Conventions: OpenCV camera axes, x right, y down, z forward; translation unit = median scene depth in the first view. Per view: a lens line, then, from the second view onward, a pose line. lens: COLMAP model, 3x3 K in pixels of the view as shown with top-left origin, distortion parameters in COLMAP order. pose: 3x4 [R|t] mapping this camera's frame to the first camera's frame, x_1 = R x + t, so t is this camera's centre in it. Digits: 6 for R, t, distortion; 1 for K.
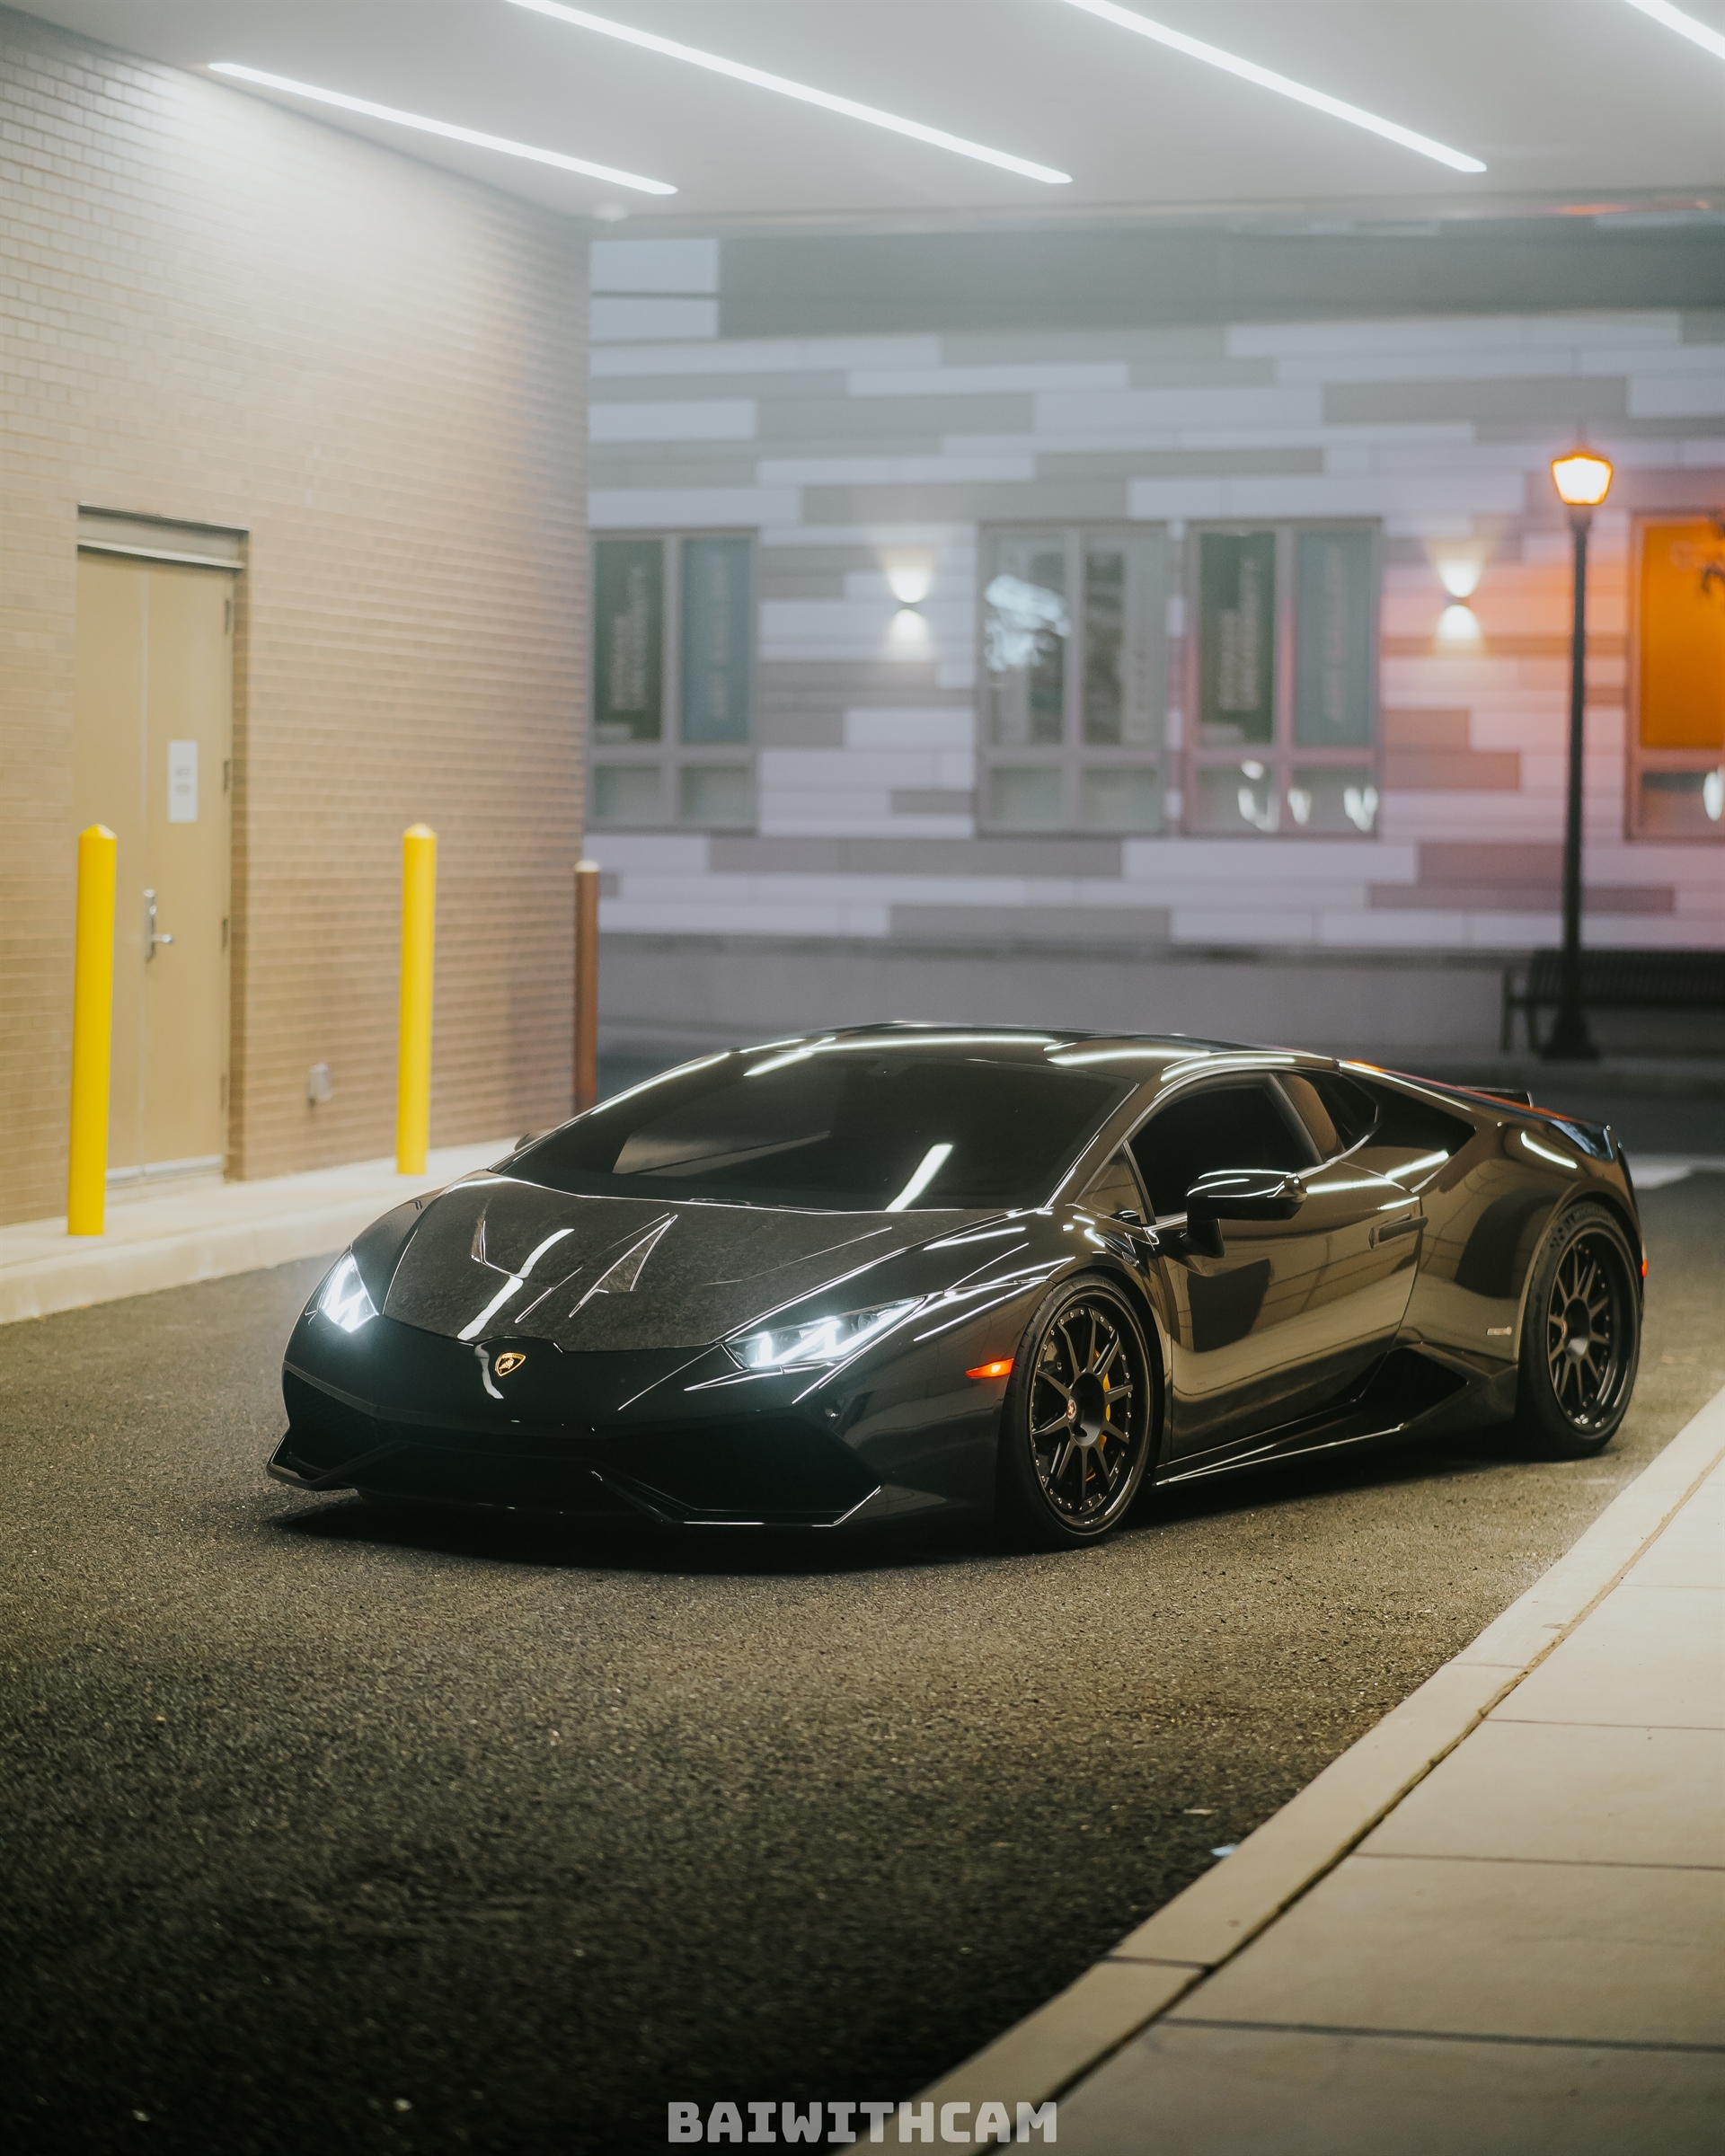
lens RADIAL K [[5712.4, 0, 862.5], [0, 5712.4, 1078.0], [0, 0, 1]] dist [0.019777, -0.994730]
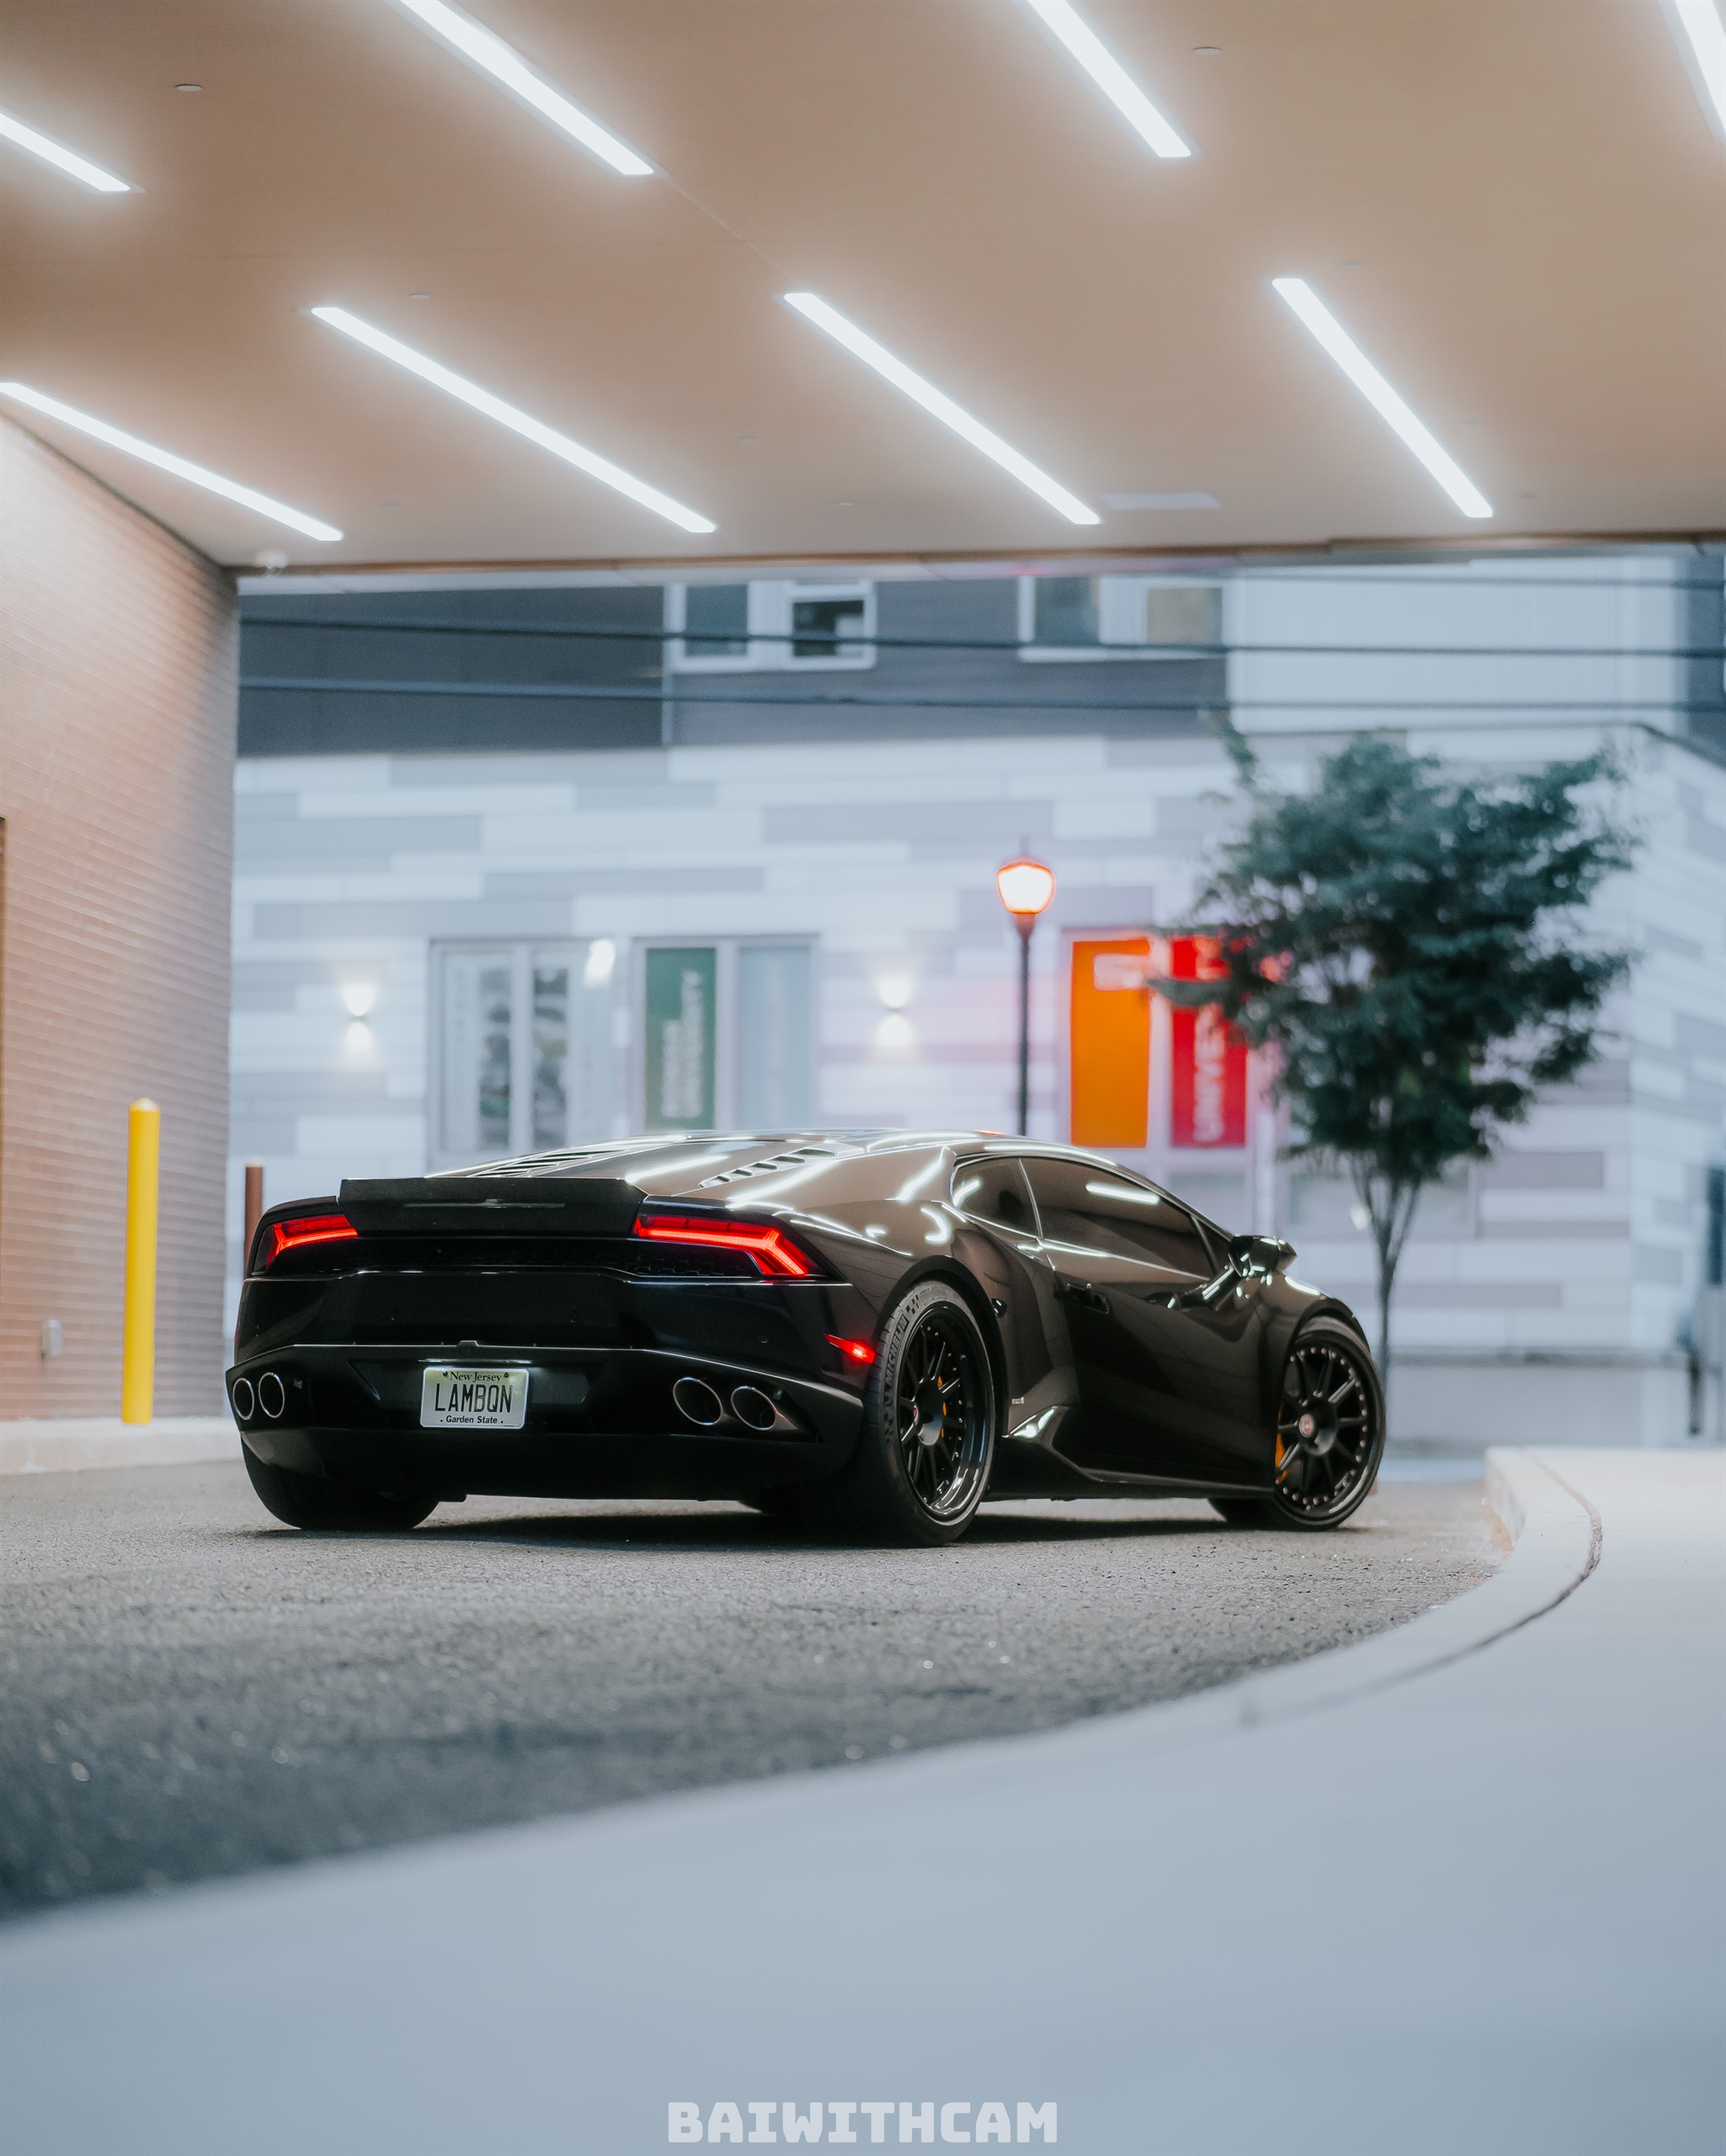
lens RADIAL K [[5737.6, 0, 863.0], [0, 5737.6, 1078.0], [0, 0, 1]] dist [0.039146, -1.031194]
pose [[0.991462, 0.004125, 0.130328, -0.189722], [0.007567, 0.995995, -0.089088, 0.110515], [-0.130174, 0.089314, 0.987460, -0.195346]]
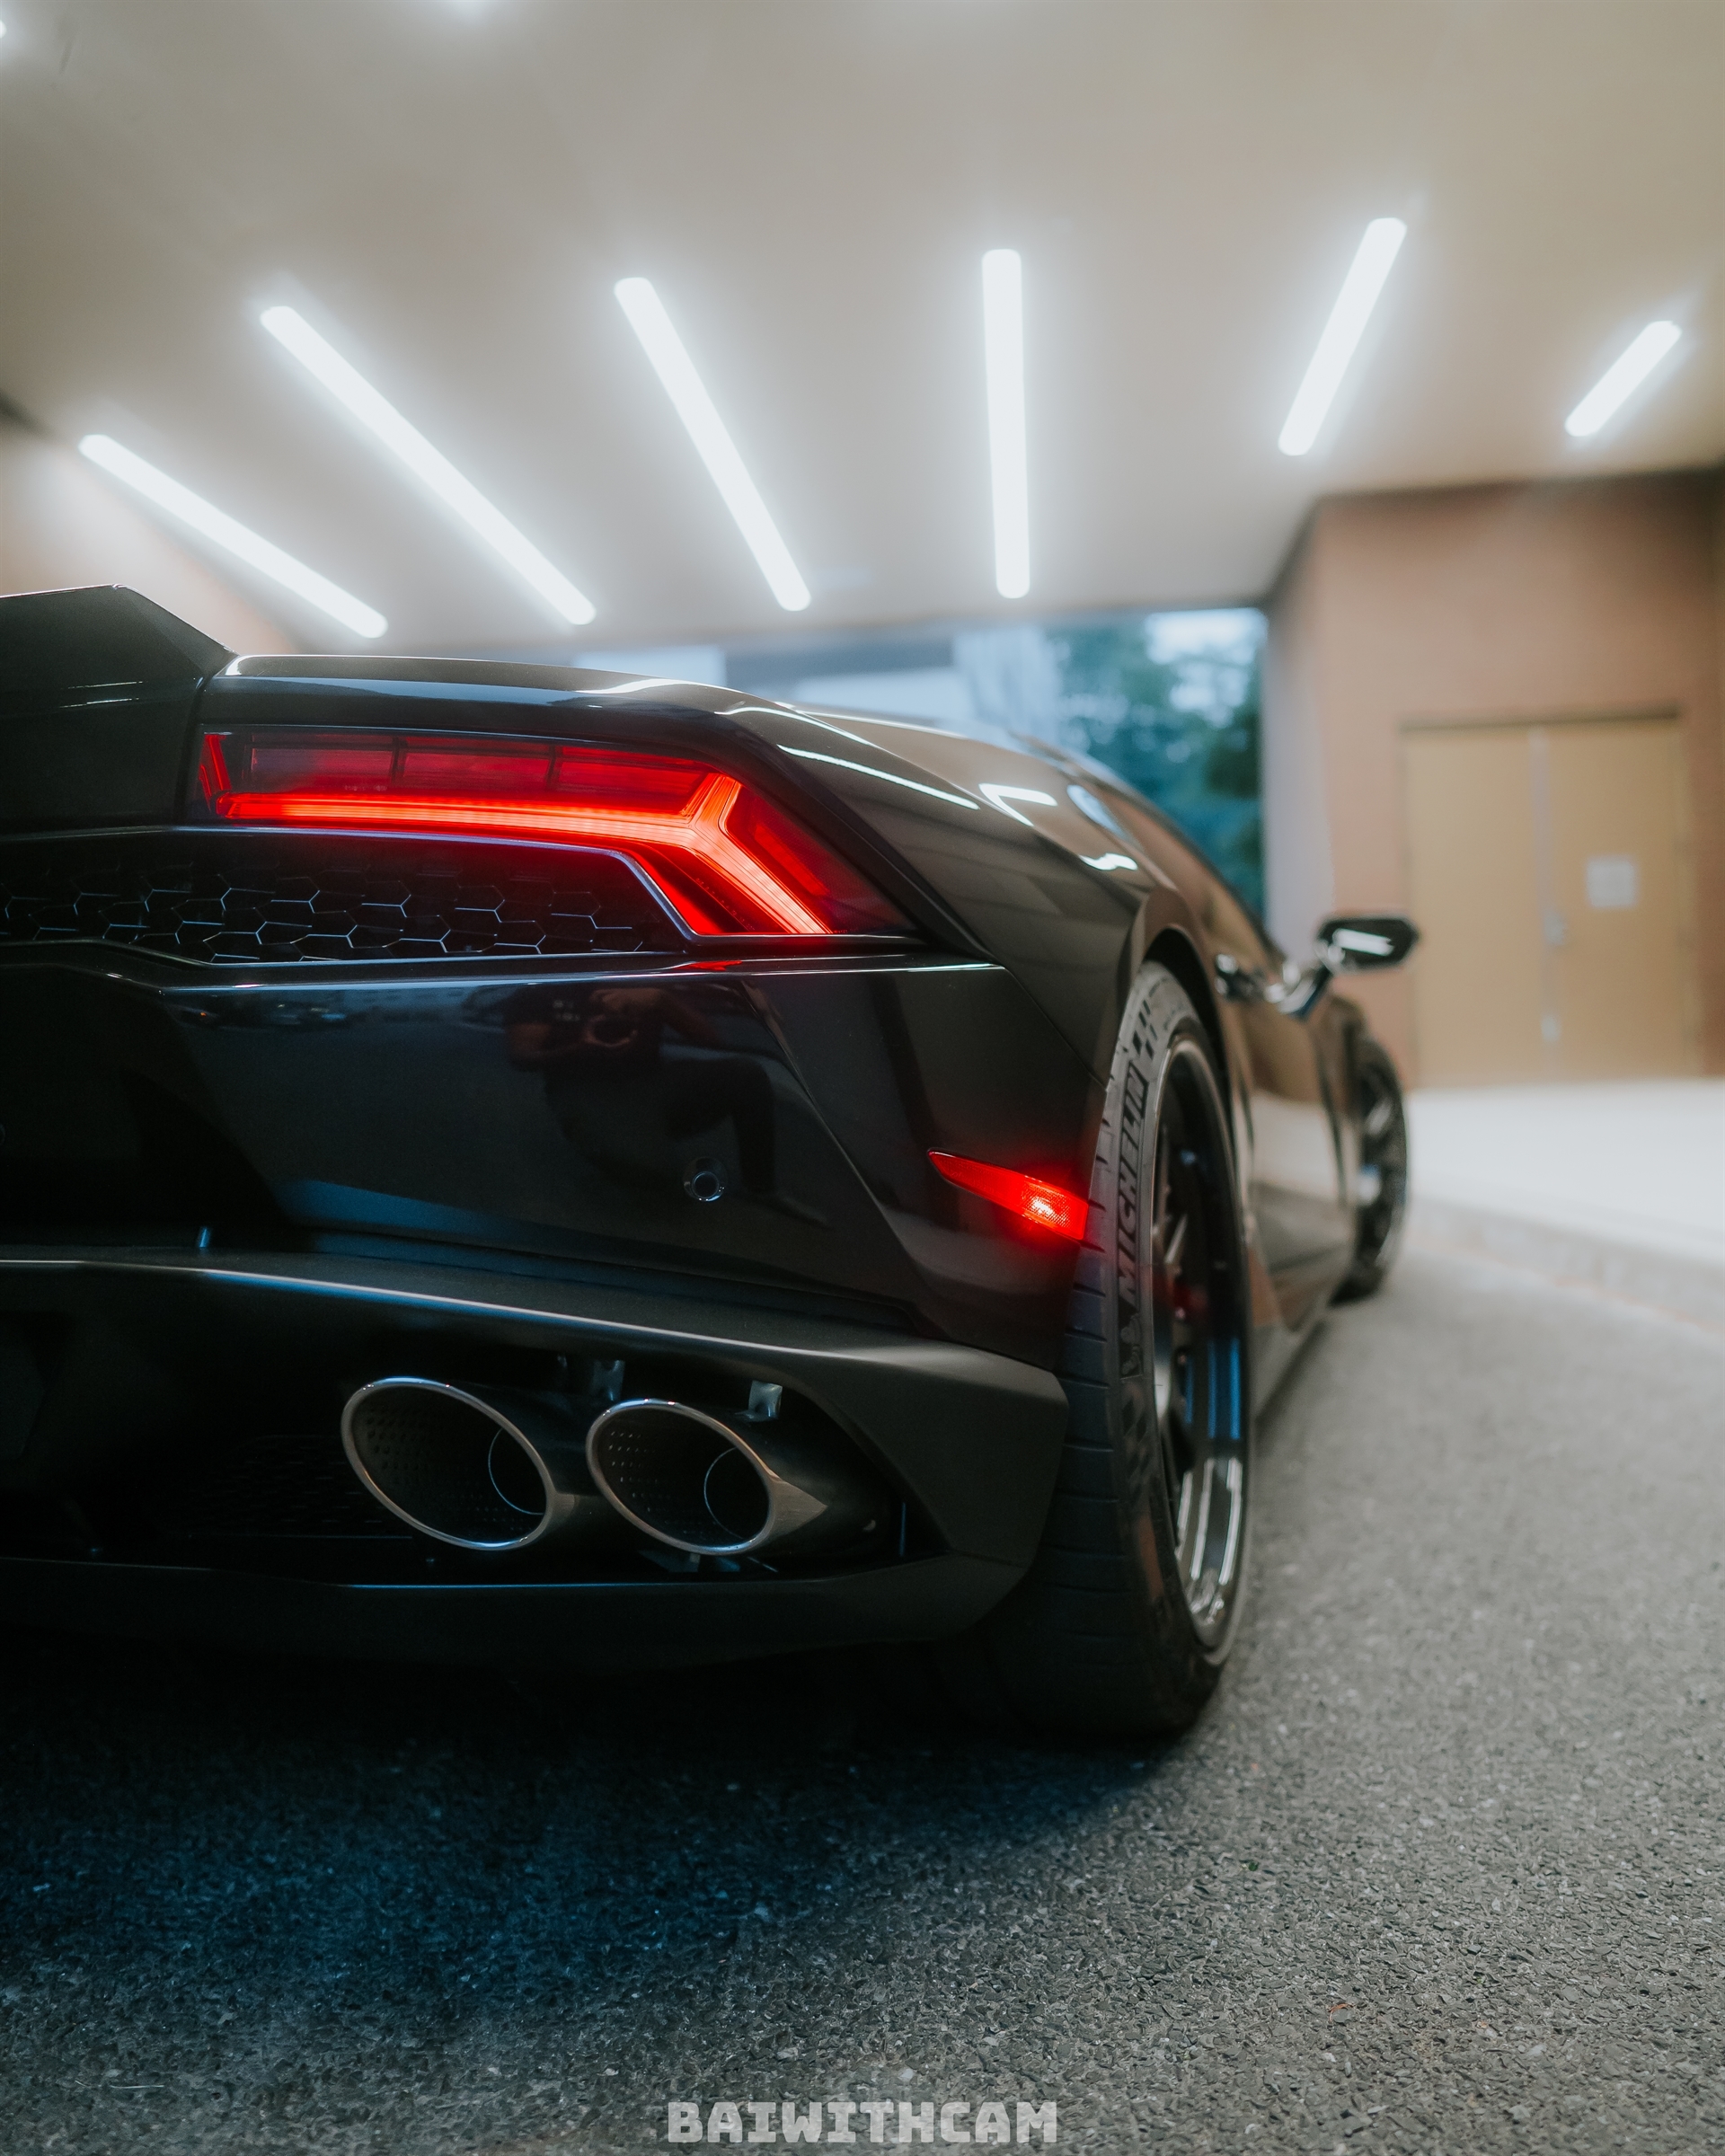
lens RADIAL K [[1703.0, 0, 862.2], [0, 1703.0, 1050.3], [0, 0, 1]] dist [0.003150, 0.006250]
pose [[0.968889, -0.046438, 0.243101, -0.055810], [0.057127, 0.997677, -0.037104, 0.049088], [-0.240813, 0.049837, 0.969291, 1.010500]]
